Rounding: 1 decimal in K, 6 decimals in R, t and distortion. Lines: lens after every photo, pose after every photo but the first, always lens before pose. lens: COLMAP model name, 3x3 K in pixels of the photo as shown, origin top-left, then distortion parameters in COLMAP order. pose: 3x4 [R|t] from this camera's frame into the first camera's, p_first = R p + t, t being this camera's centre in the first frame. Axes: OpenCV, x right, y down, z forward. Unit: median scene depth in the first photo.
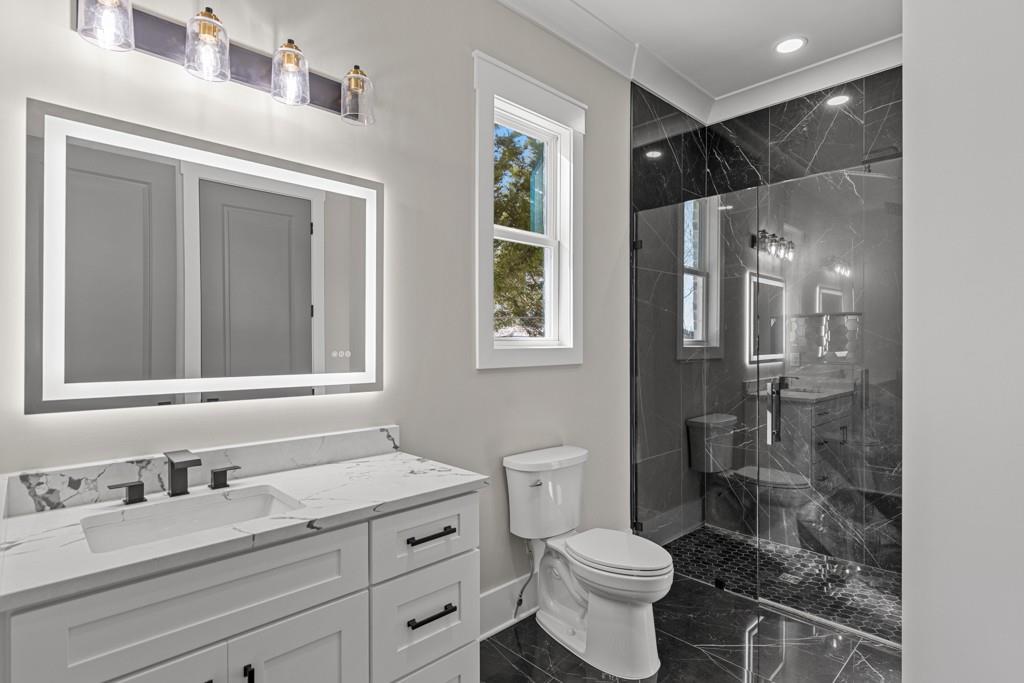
lens RADIAL K [[458.6, 0, 516.2], [0, 458.6, 343.3], [0, 0, 1]] dist [-0.000297, -0.000118]
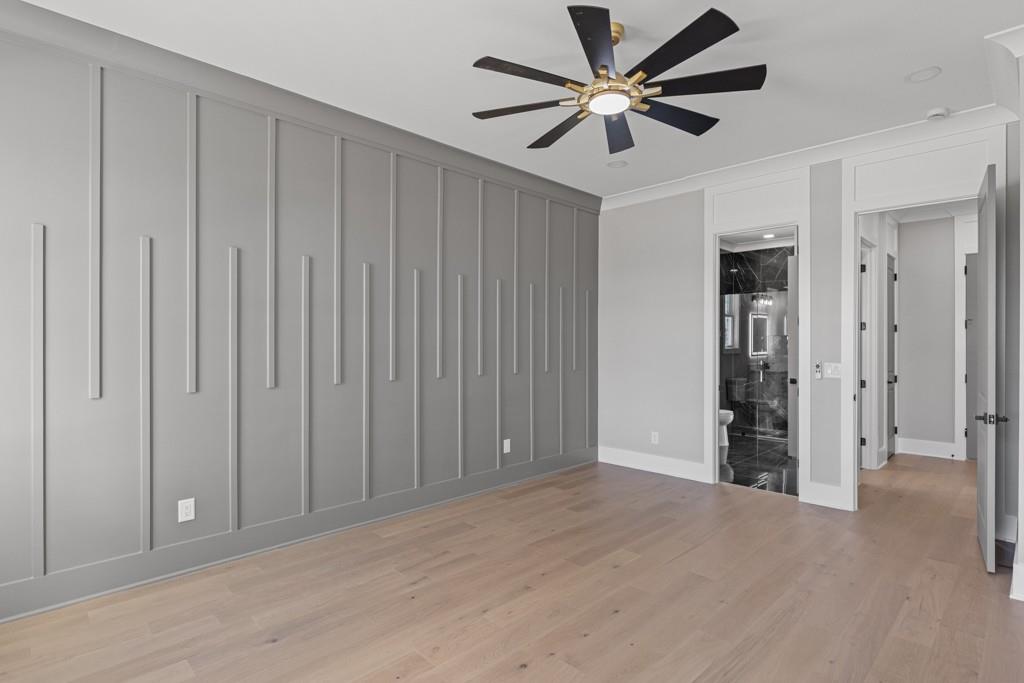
lens RADIAL K [[458.6, 0, 516.2], [0, 458.6, 343.3], [0, 0, 1]] dist [-0.000297, -0.000118]
pose [[0.999752, 0.001249, 0.022222, -0.697342], [-0.001243, 0.999999, -0.000318, -0.014234], [-0.022222, 0.000290, 0.999753, -1.224048]]
